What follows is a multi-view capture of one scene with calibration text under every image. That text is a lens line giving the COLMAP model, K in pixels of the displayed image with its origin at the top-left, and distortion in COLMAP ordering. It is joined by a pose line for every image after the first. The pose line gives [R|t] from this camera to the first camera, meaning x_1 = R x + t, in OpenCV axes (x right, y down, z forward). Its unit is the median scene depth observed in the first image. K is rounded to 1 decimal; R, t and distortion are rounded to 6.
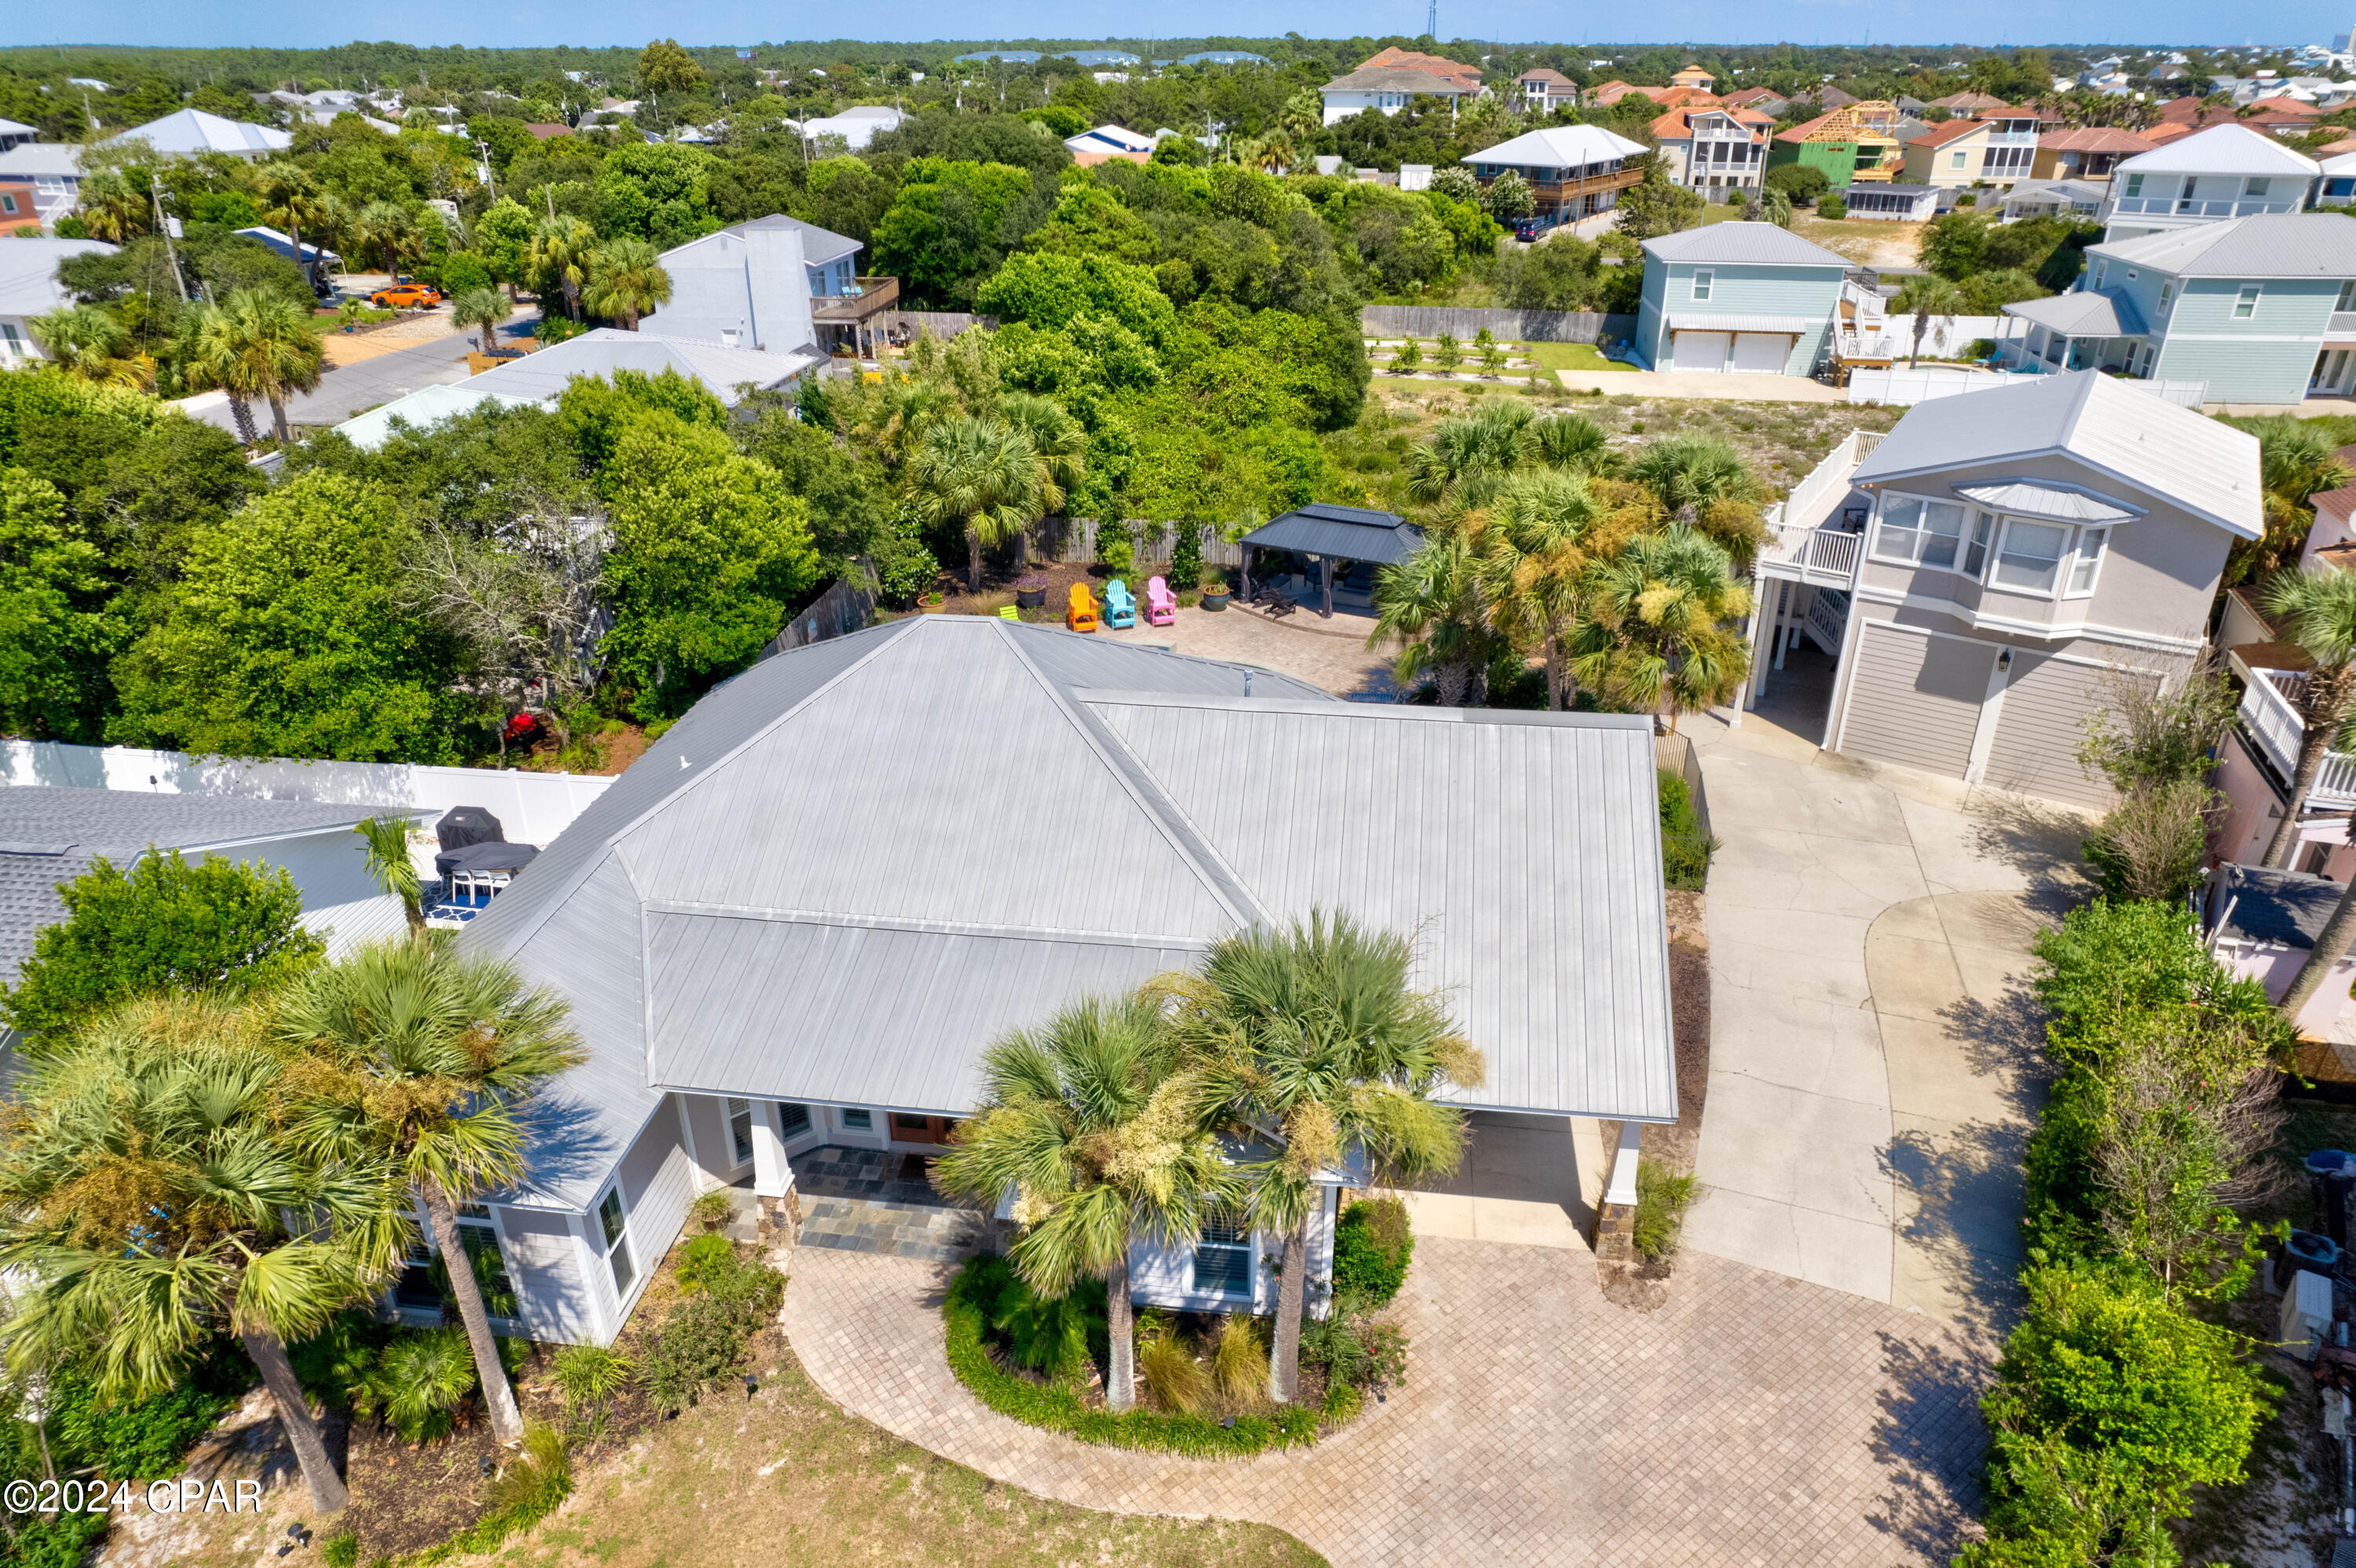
lens RADIAL K [[1506.5, 0, 1186.7], [0, 1506.5, 793.5], [0, 0, 1]] dist [-0.081546, 0.074822]
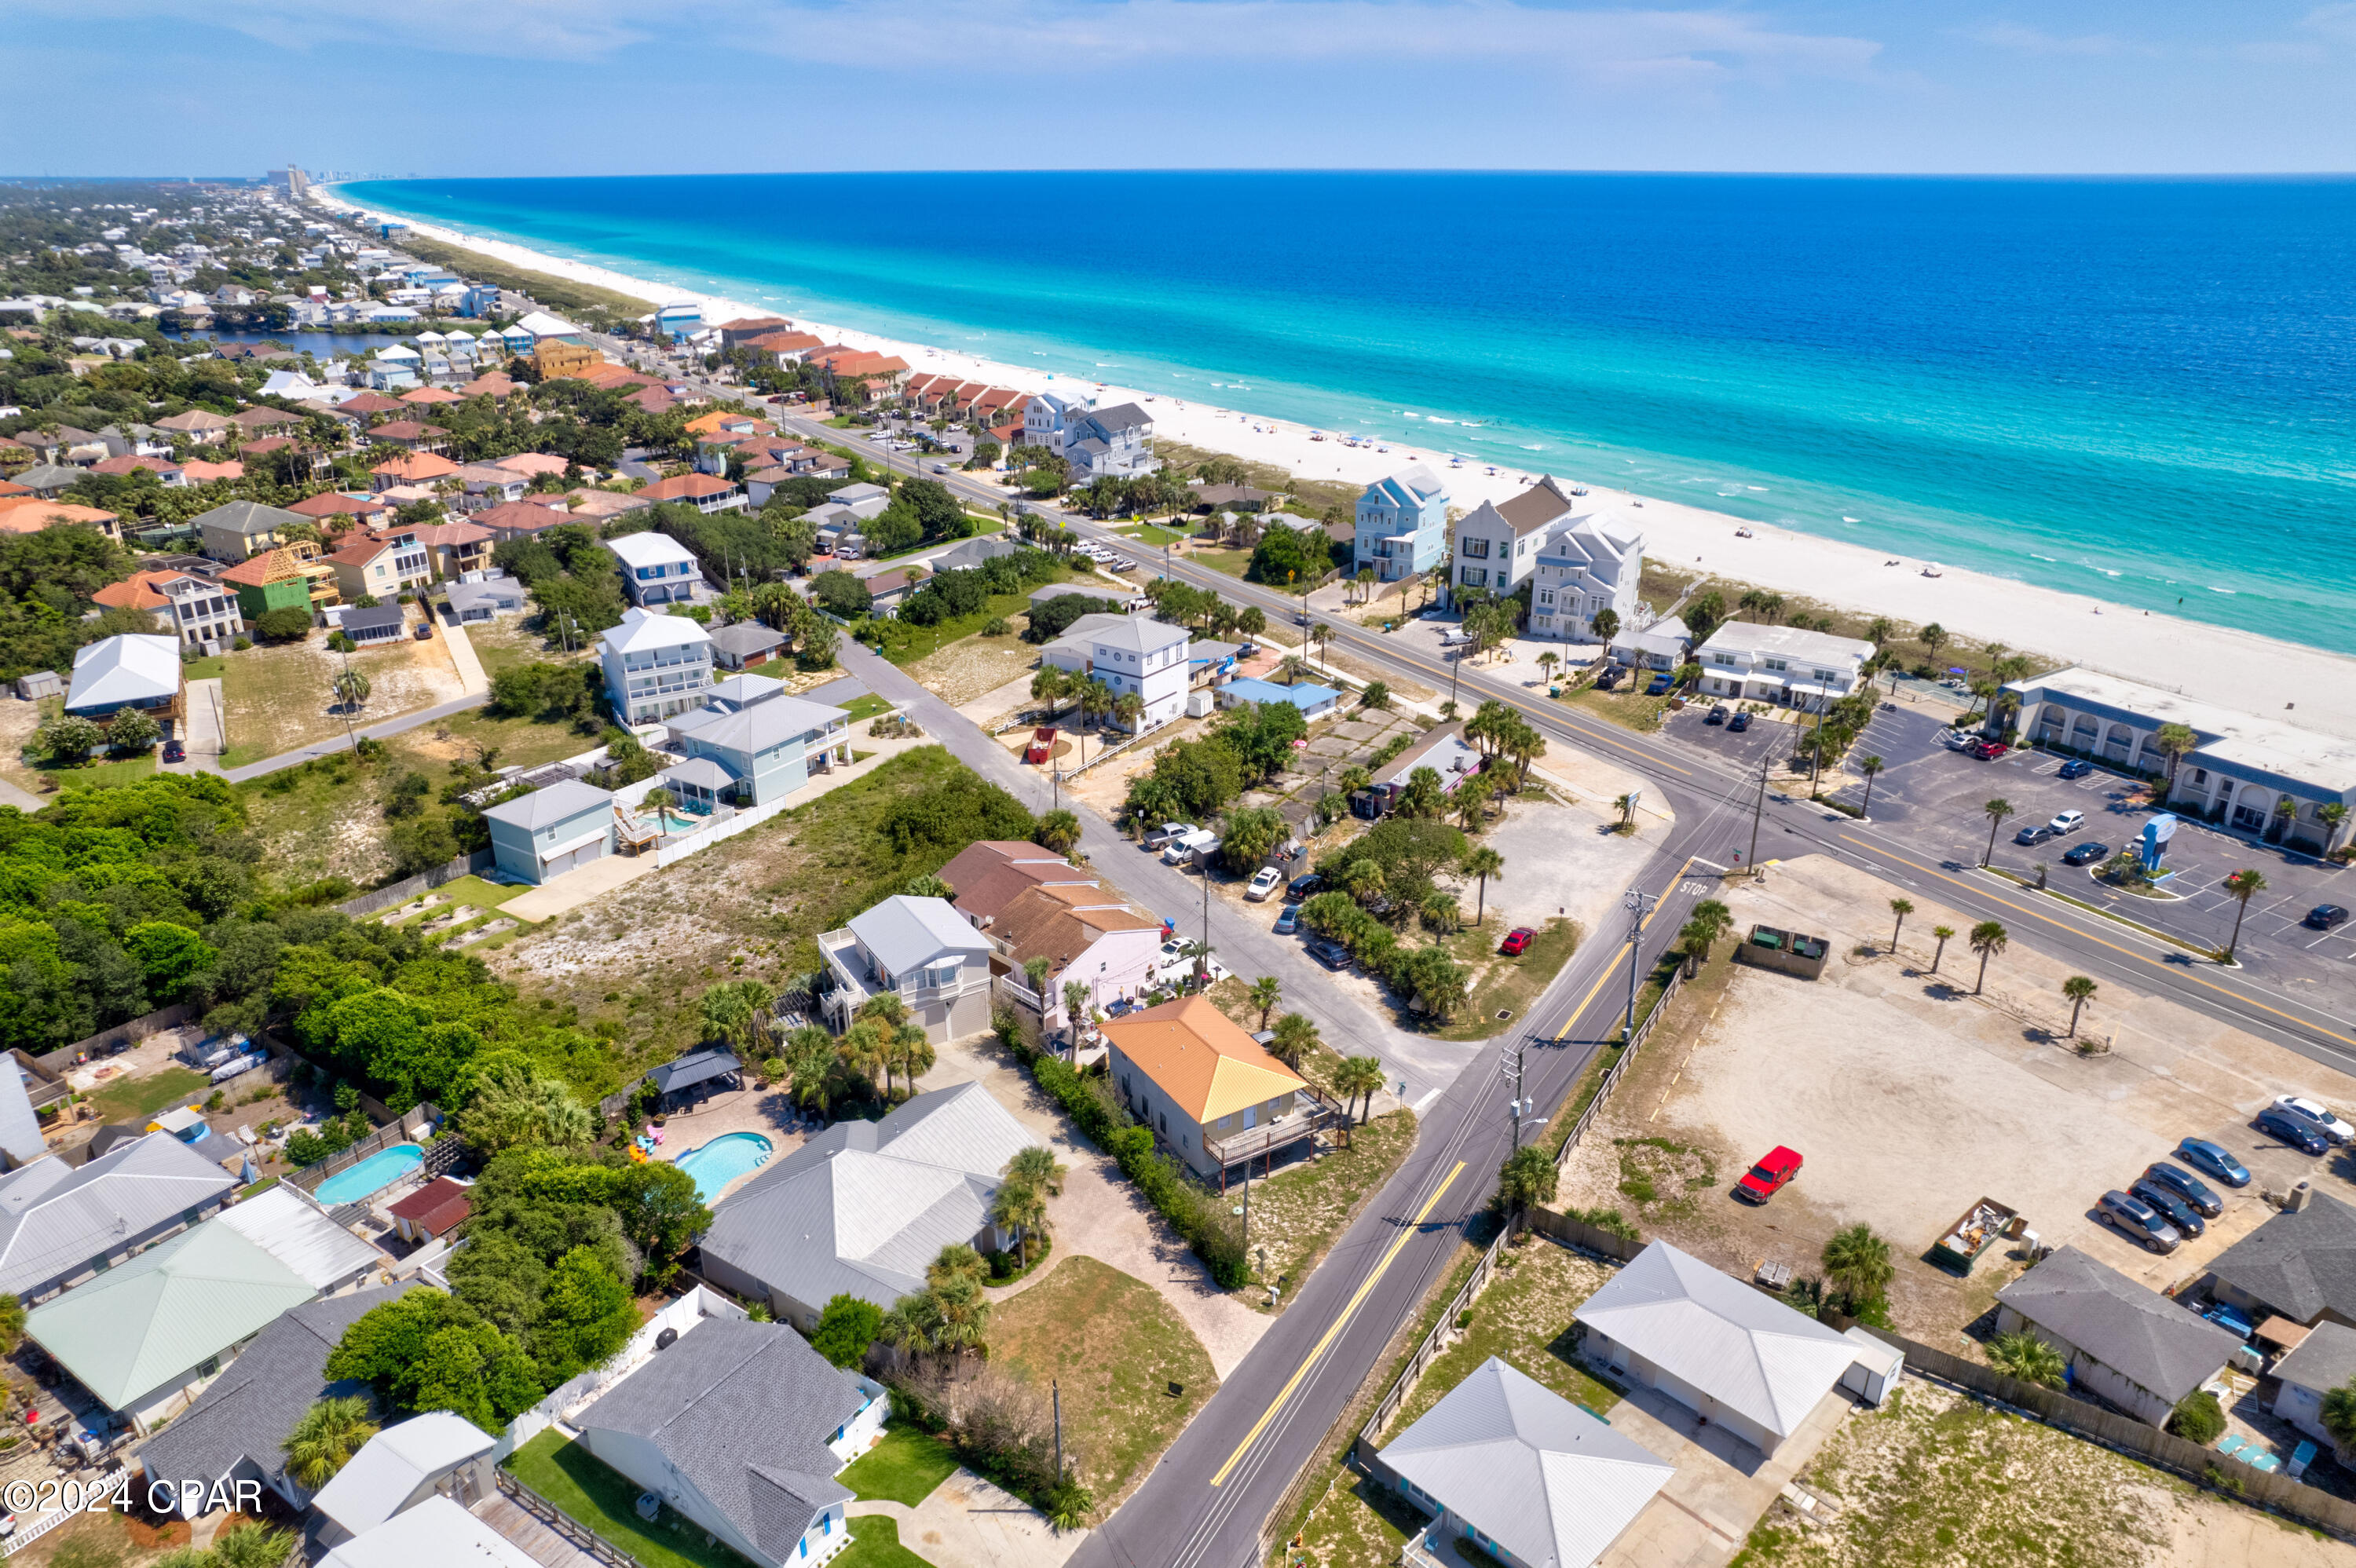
lens RADIAL K [[1524.6, 0, 1183.7], [0, 1524.6, 788.3], [0, 0, 1]] dist [-0.074767, 0.069205]
pose [[0.431307, -0.345118, 0.833587, -1.402673], [0.408572, 0.898488, 0.160589, -0.642721], [-0.804390, 0.271317, 0.528530, -0.995215]]
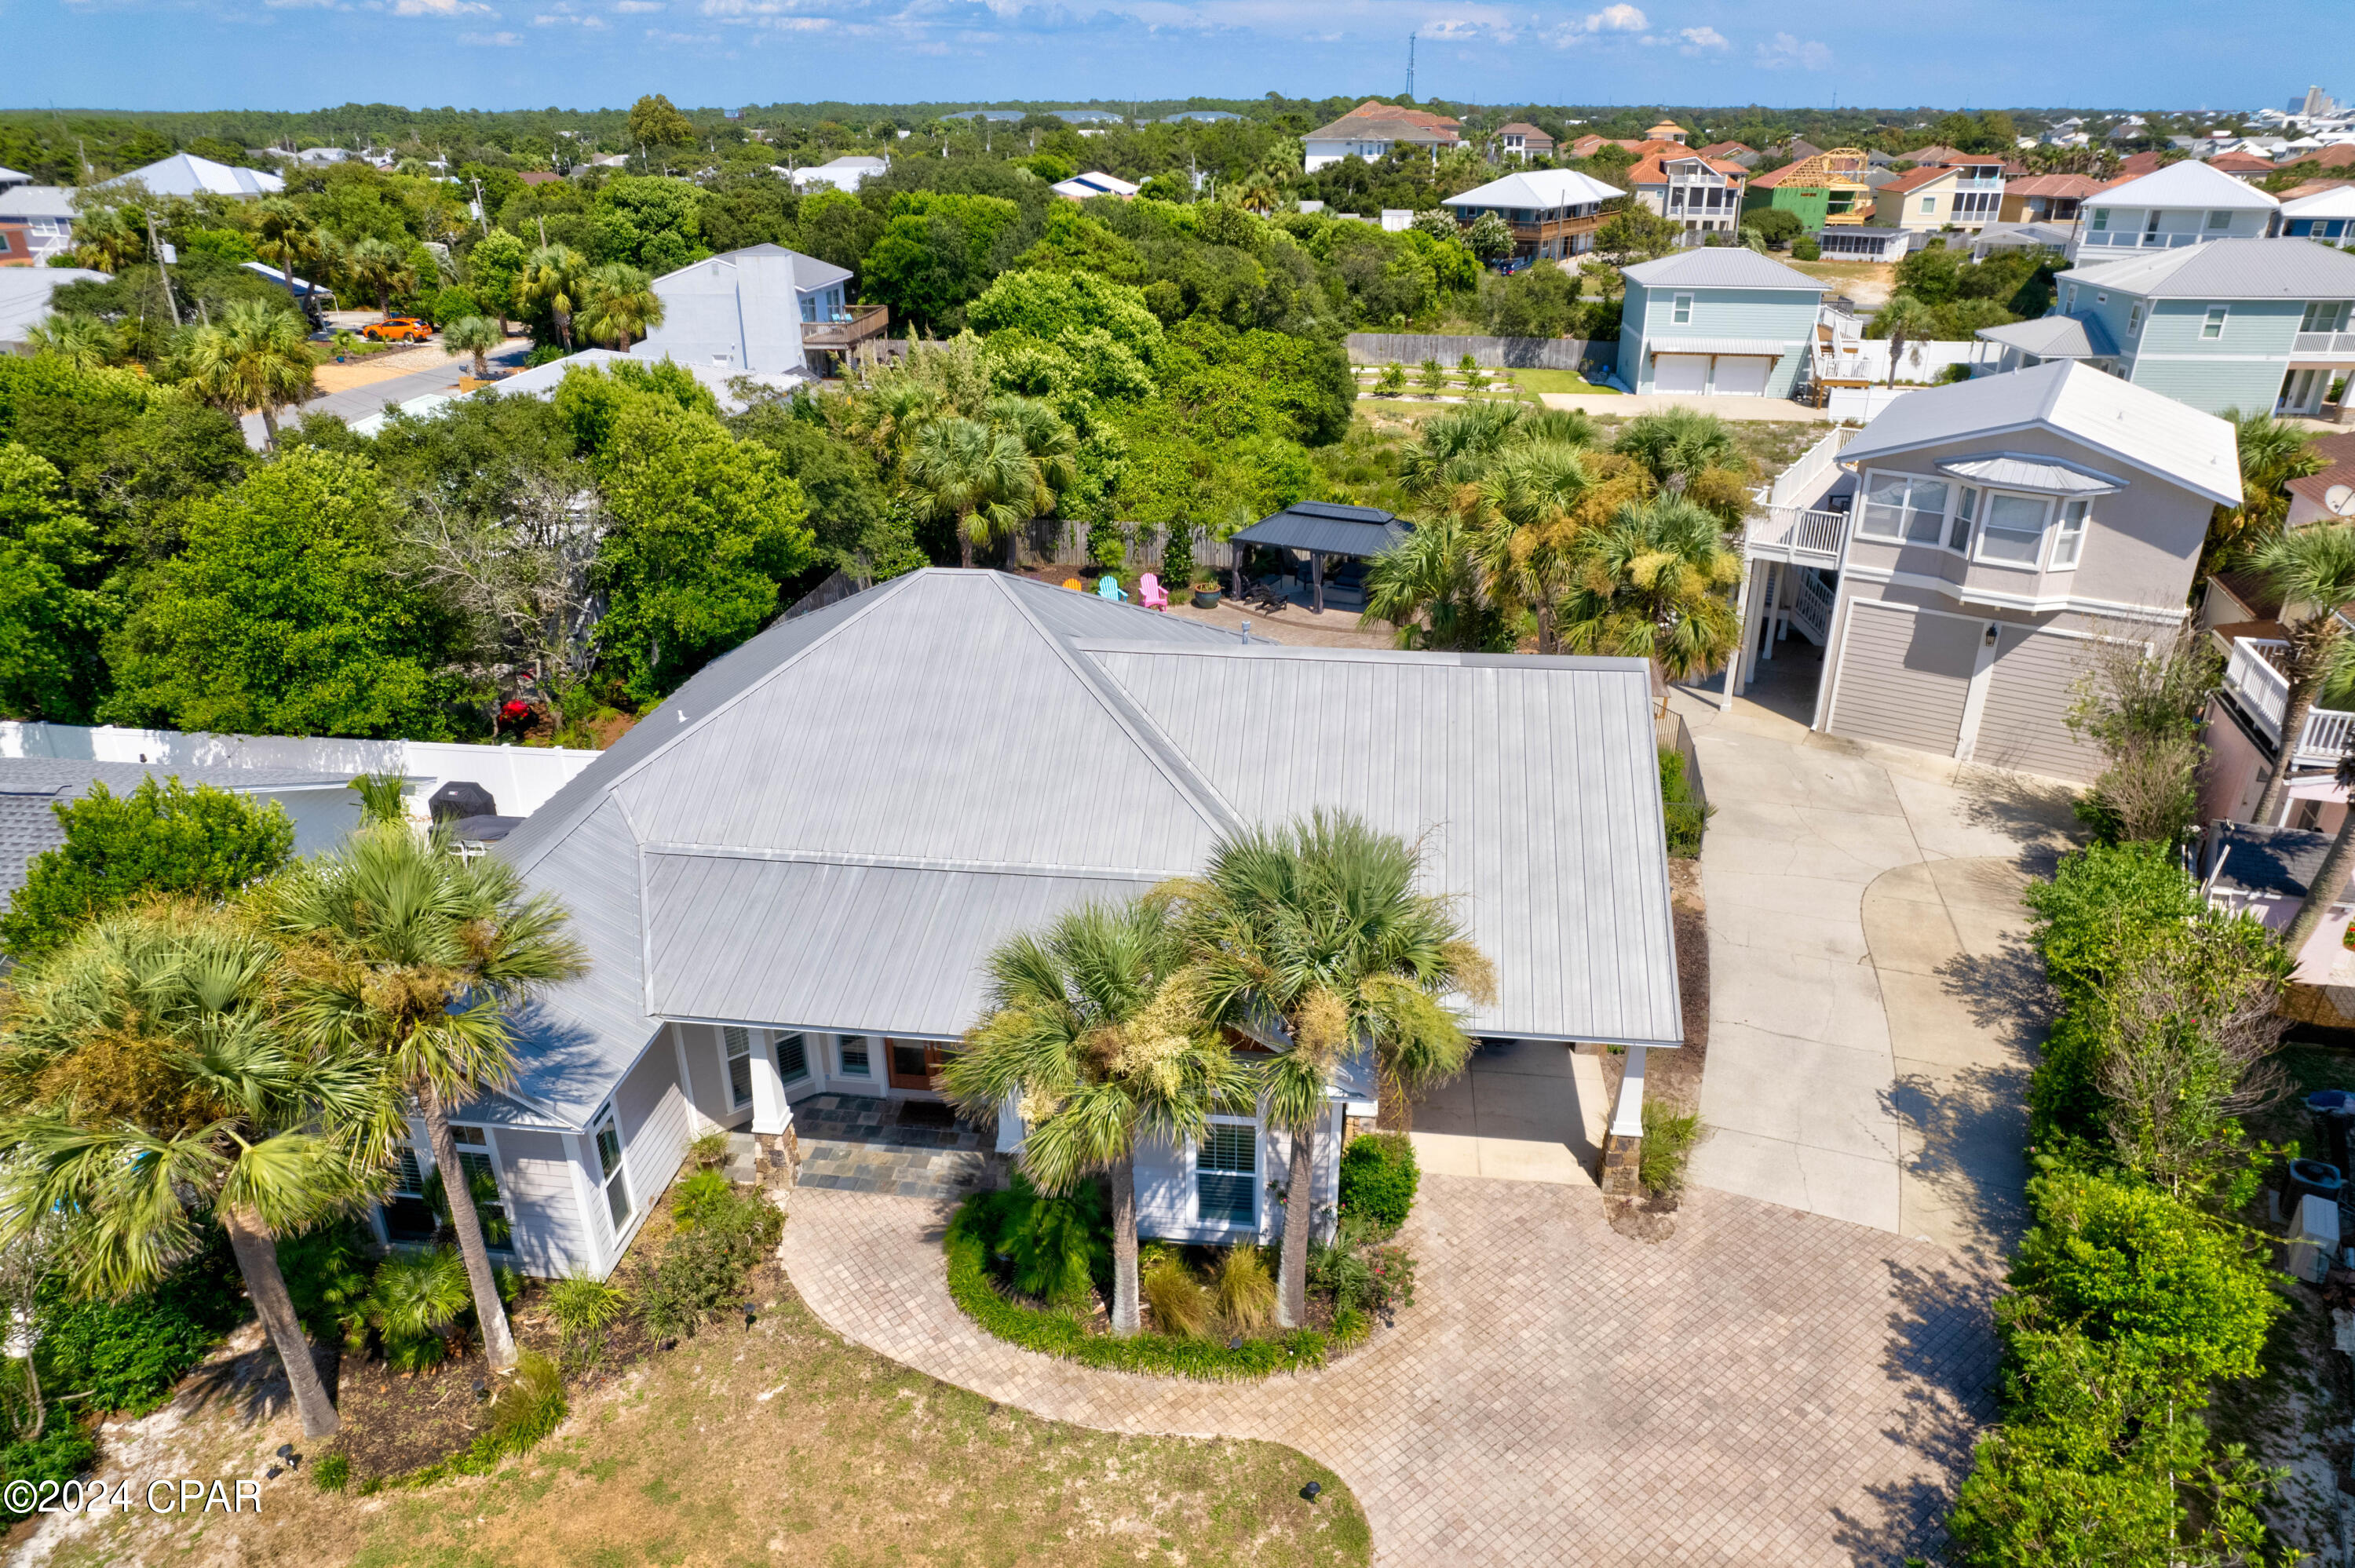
lens RADIAL K [[1505.8, 0, 1186.2], [0, 1505.8, 793.5], [0, 0, 1]] dist [-0.081546, 0.074822]
pose [[0.999941, -0.004939, 0.009674, -0.005191], [0.005276, 0.999369, -0.035119, 0.038740], [-0.009494, 0.035168, 0.999336, 0.000466]]
